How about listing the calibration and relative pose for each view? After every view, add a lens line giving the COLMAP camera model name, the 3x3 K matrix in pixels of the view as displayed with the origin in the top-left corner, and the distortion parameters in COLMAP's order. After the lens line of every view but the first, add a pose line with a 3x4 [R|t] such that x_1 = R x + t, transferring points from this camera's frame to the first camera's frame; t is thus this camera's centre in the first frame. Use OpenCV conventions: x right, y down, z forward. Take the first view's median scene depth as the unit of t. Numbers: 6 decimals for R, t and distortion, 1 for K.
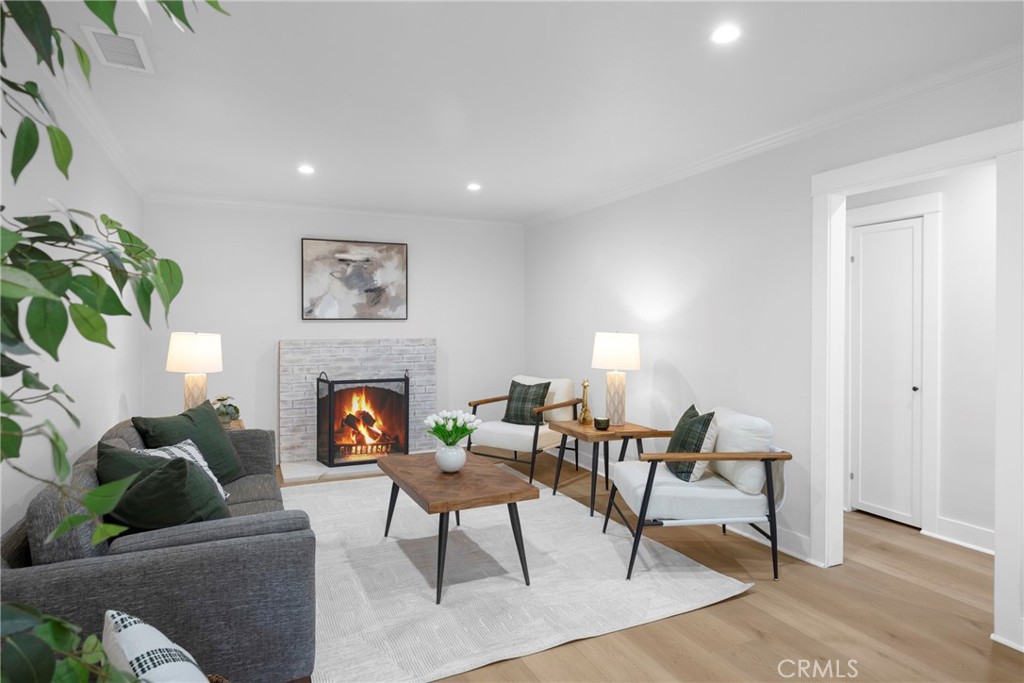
lens RADIAL K [[573.9, 0, 509.5], [0, 573.9, 327.5], [0, 0, 1]] dist [0.001445, -0.001449]
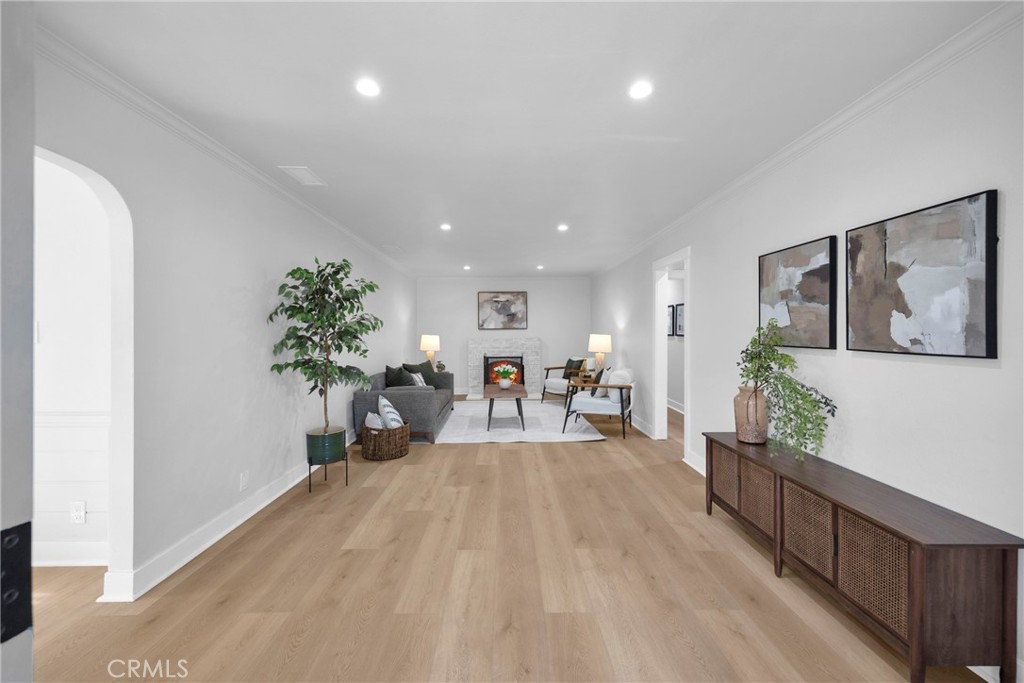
lens RADIAL K [[404.6, 0, 509.4], [0, 404.6, 336.6], [0, 0, 1]] dist [0.003804, 0.000270]
pose [[0.913905, -0.000583, -0.405927, 0.373270], [0.004059, 0.999962, 0.007702, 0.002895], [0.405907, -0.008687, 0.913873, -0.366828]]
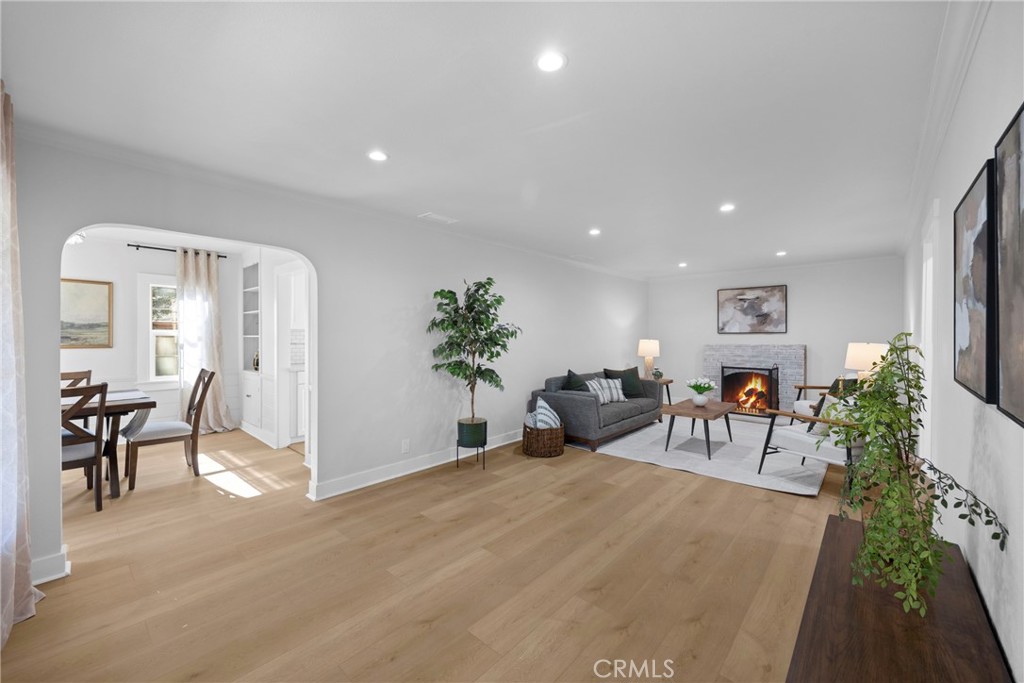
lens RADIAL K [[404.6, 0, 507.1], [0, 404.6, 338.4], [0, 0, 1]] dist [0.003804, 0.000270]
pose [[0.390055, 0.011334, -0.920722, 0.584443], [-0.001599, 0.999931, 0.011632, -0.011357], [0.920790, -0.003065, 0.390046, -0.149095]]
